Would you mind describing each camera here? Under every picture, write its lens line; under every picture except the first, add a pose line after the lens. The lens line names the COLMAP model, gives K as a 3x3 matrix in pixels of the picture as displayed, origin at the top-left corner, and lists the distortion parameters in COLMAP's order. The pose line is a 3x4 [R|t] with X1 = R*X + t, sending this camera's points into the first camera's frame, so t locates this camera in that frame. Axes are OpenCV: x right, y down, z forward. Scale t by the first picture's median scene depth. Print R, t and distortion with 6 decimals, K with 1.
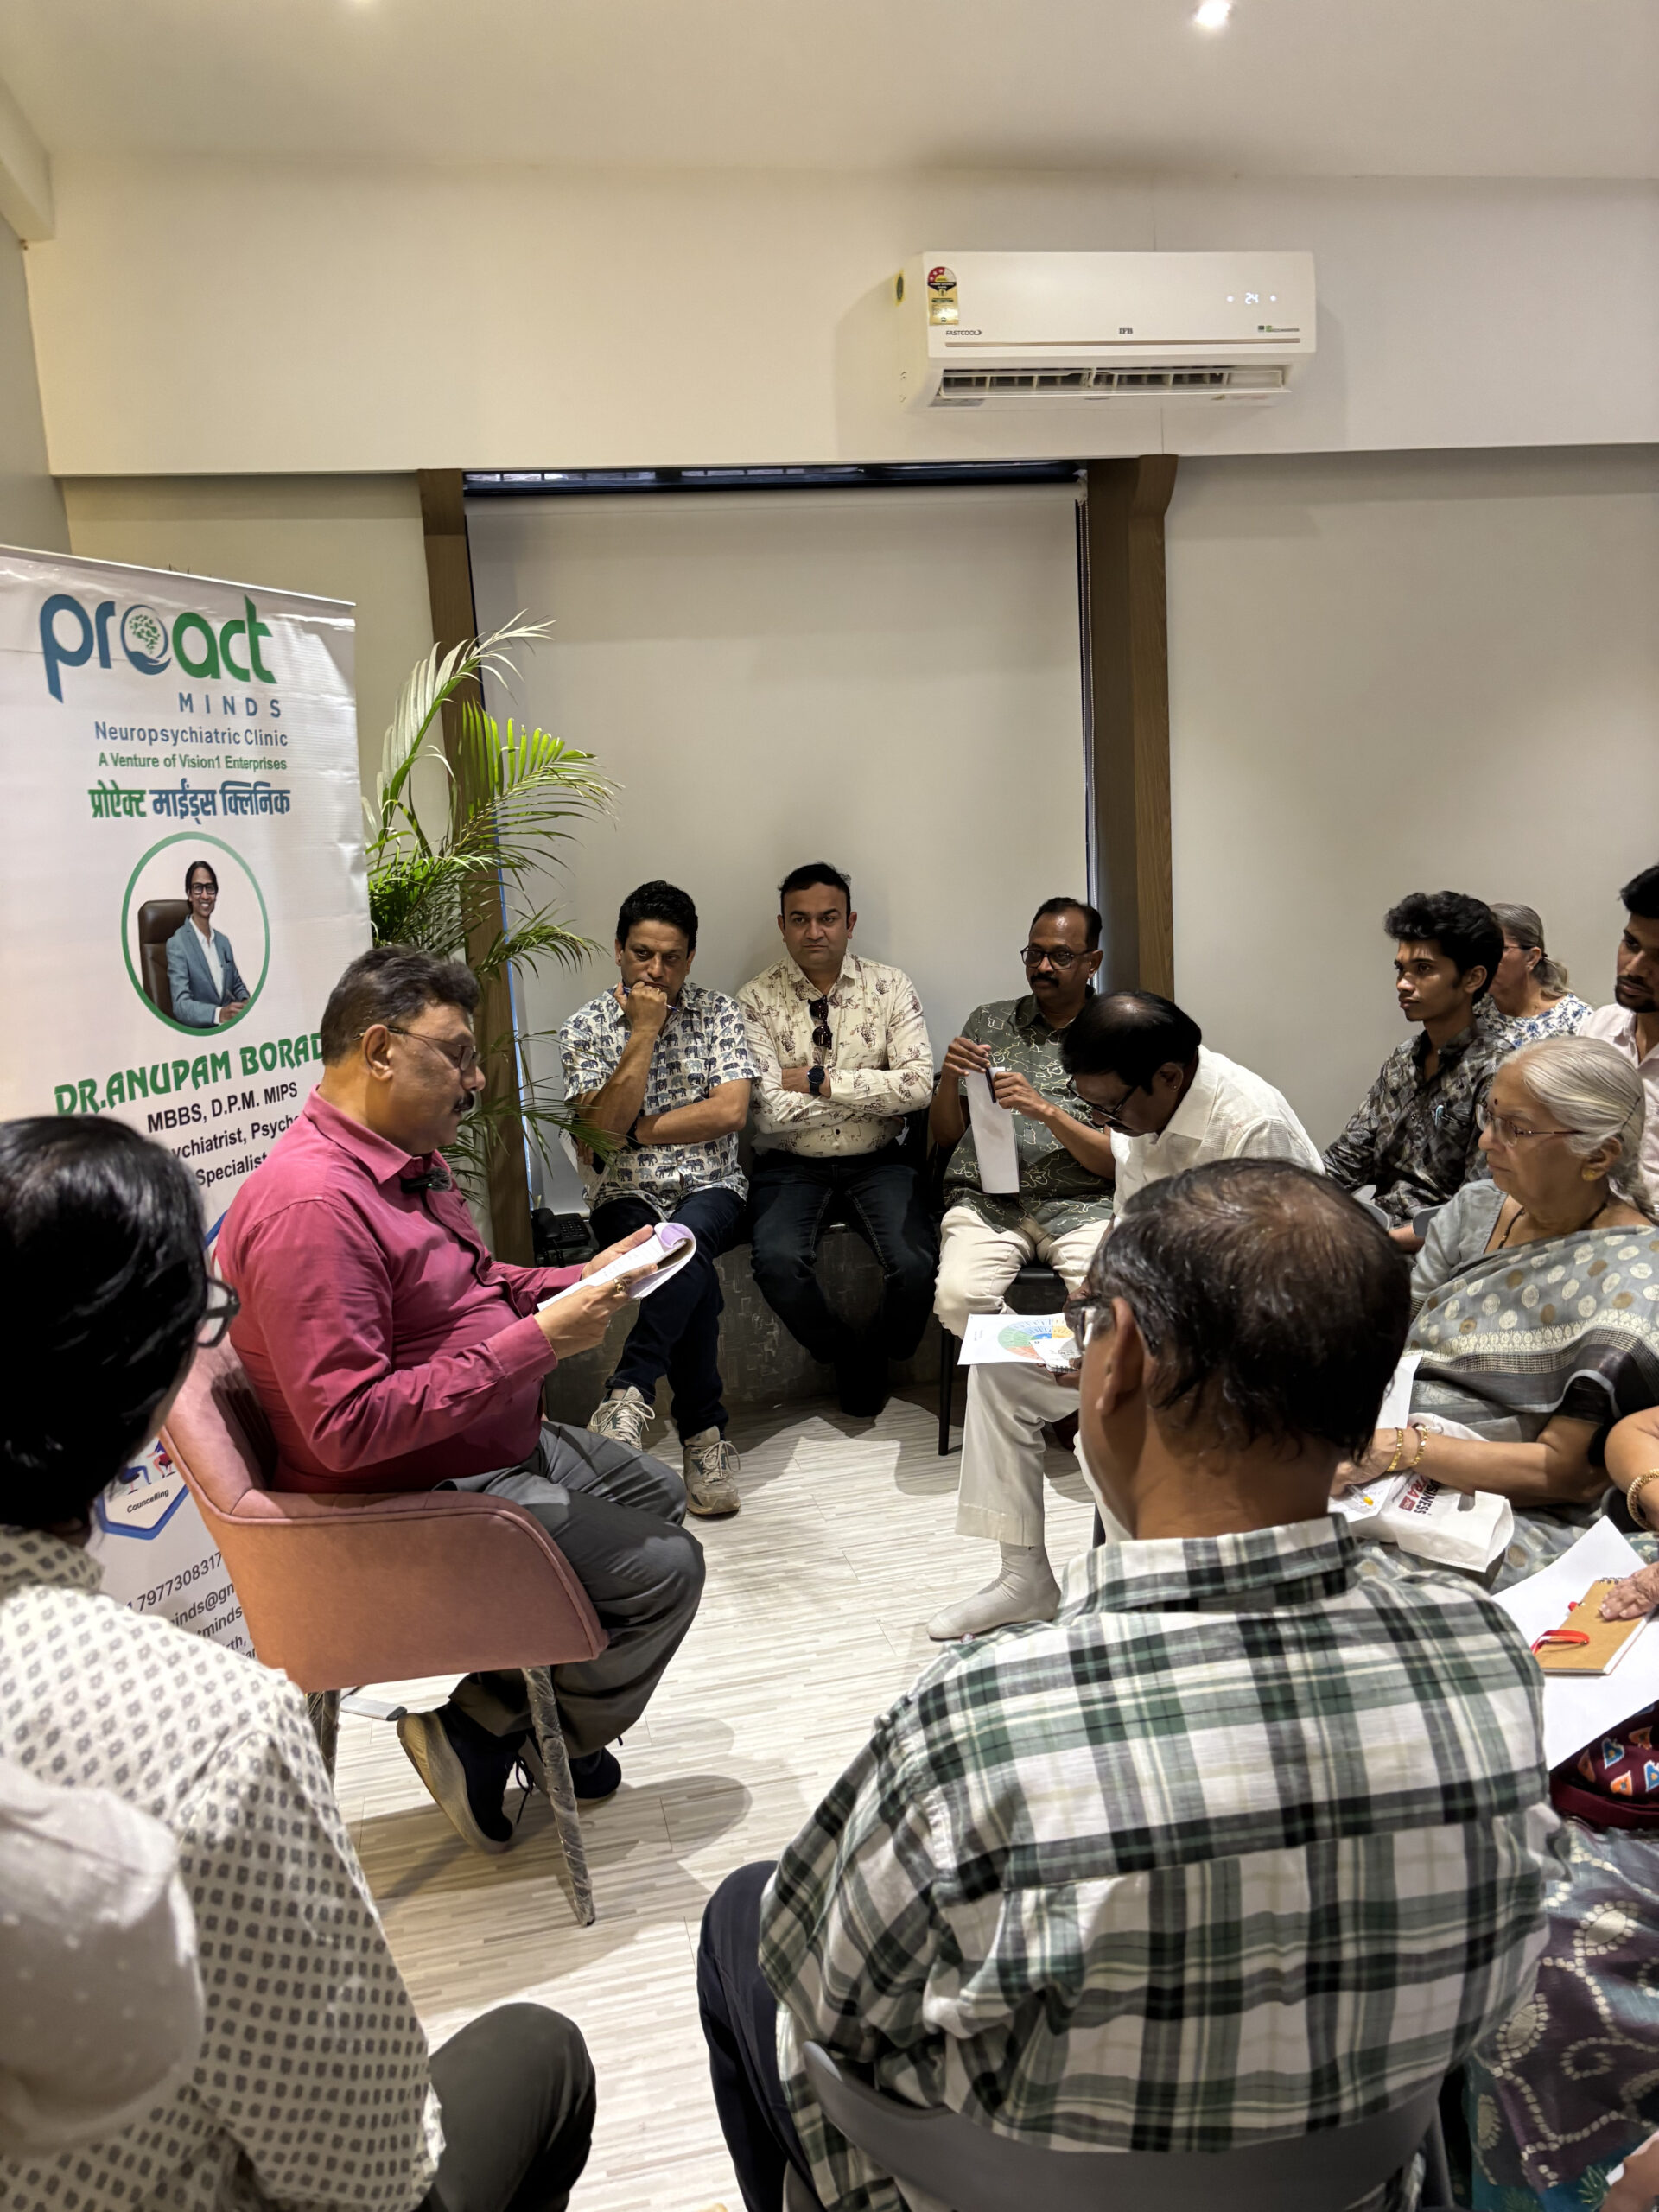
lens RADIAL K [[1656.7, 0, 807.1], [0, 1656.7, 1108.4], [0, 0, 1]] dist [0.045943, -0.057330]
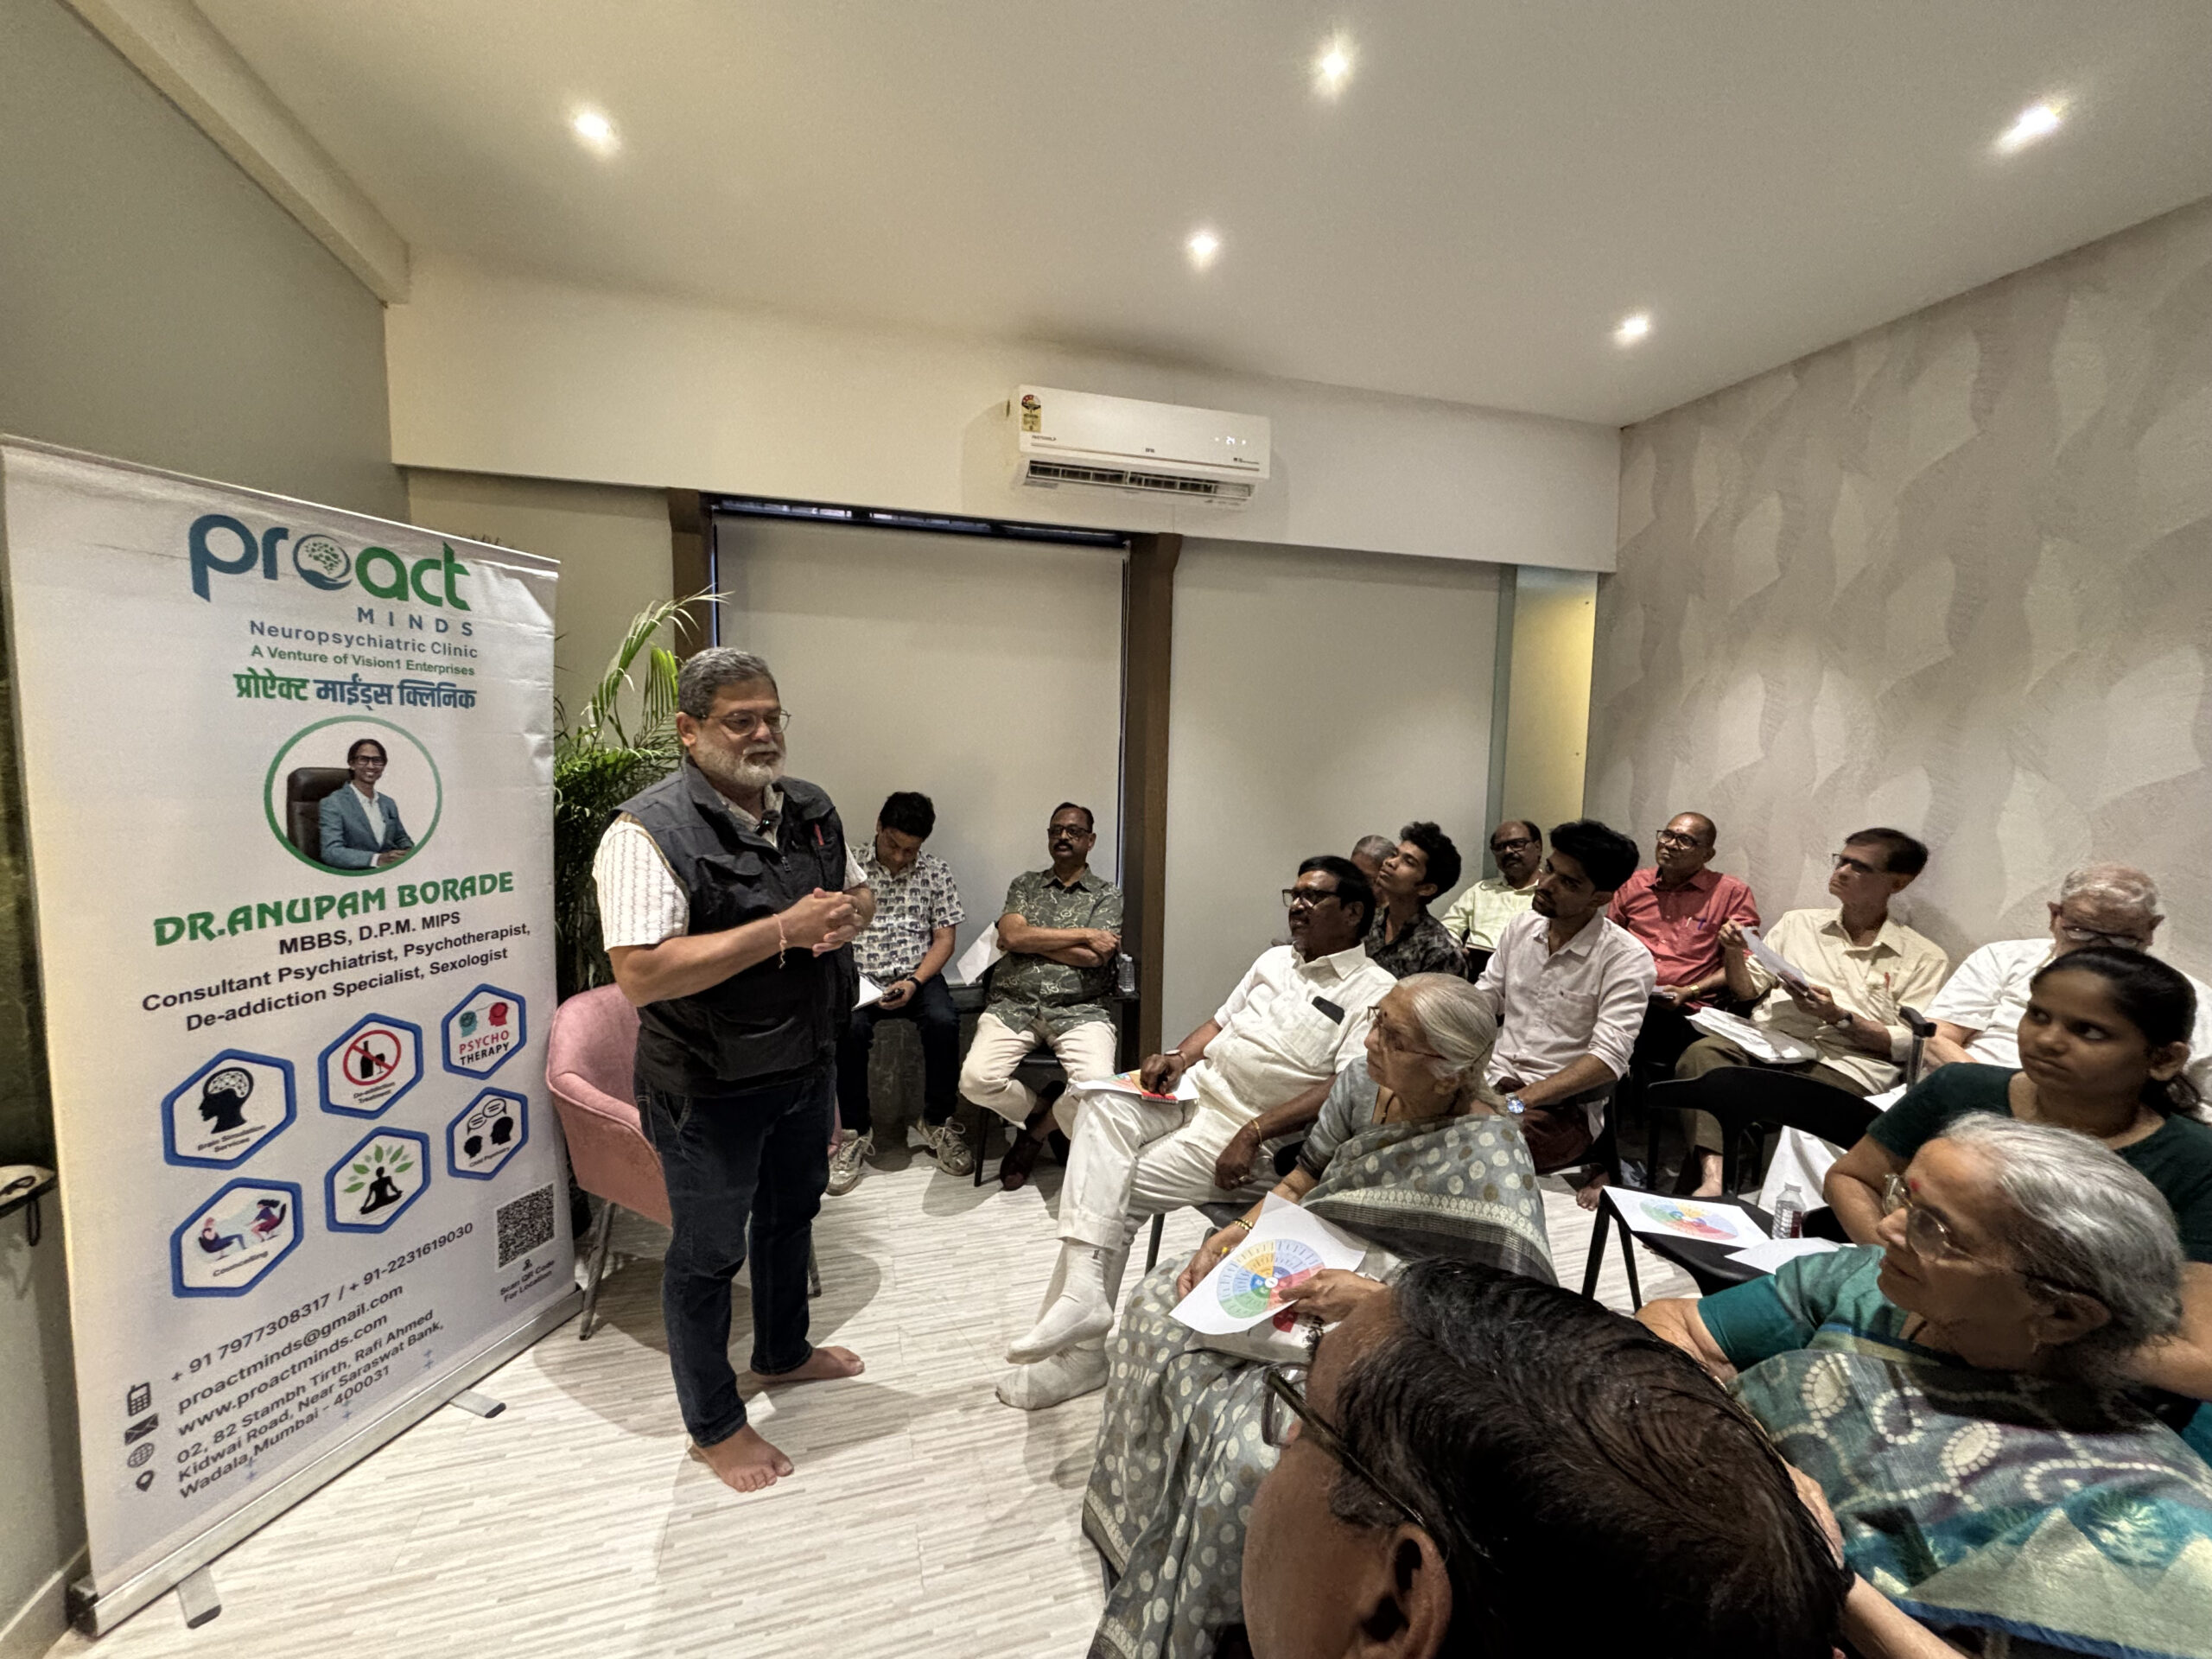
lens RADIAL K [[888.3, 0, 1103.4], [0, 888.3, 833.9], [0, 0, 1]] dist [-0.005832, 0.001370]
pose [[0.993197, 0.072611, 0.091037, 0.132071], [-0.066210, 0.995243, -0.071467, -0.063707], [-0.095793, 0.064953, 0.993280, 0.274470]]
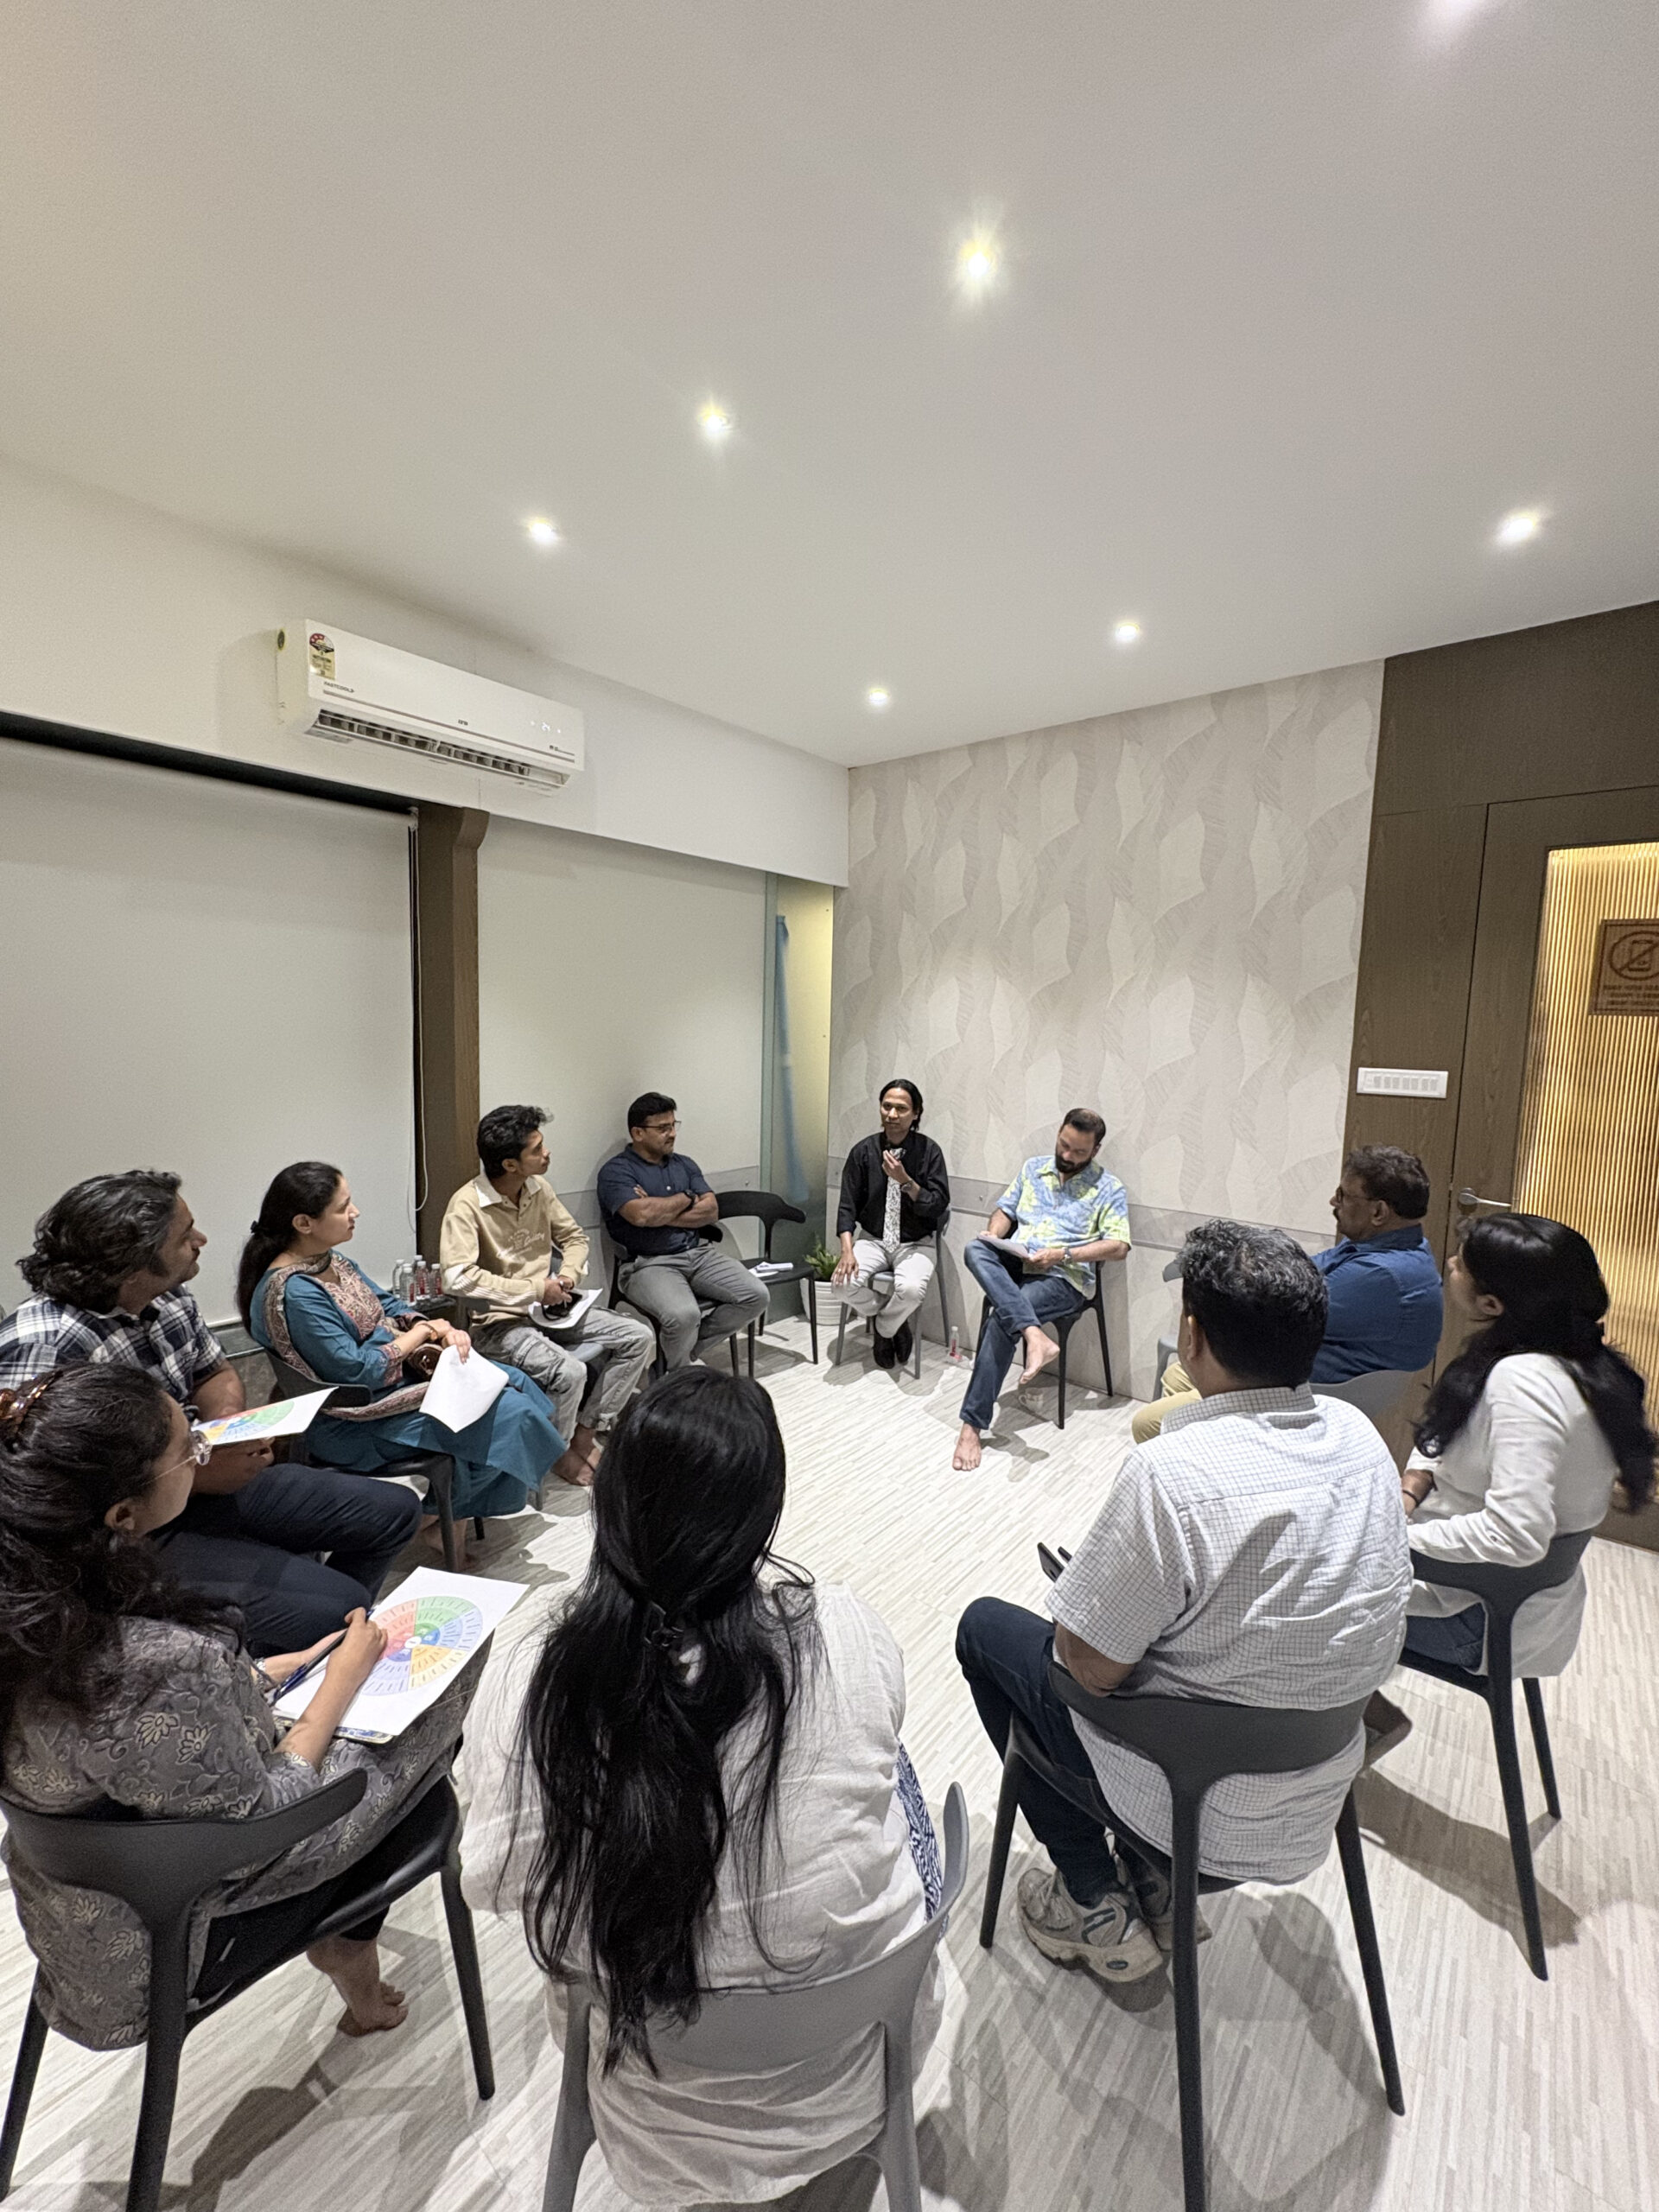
lens RADIAL K [[880.6, 0, 827.2], [0, 880.6, 1106.7], [0, 0, 1]] dist [-0.000450, 0.000979]
pose [[0.781773, 0.023737, 0.623112, -0.043492], [0.027355, 0.997008, -0.072300, -0.087664], [-0.622963, 0.073567, 0.778784, 0.301587]]
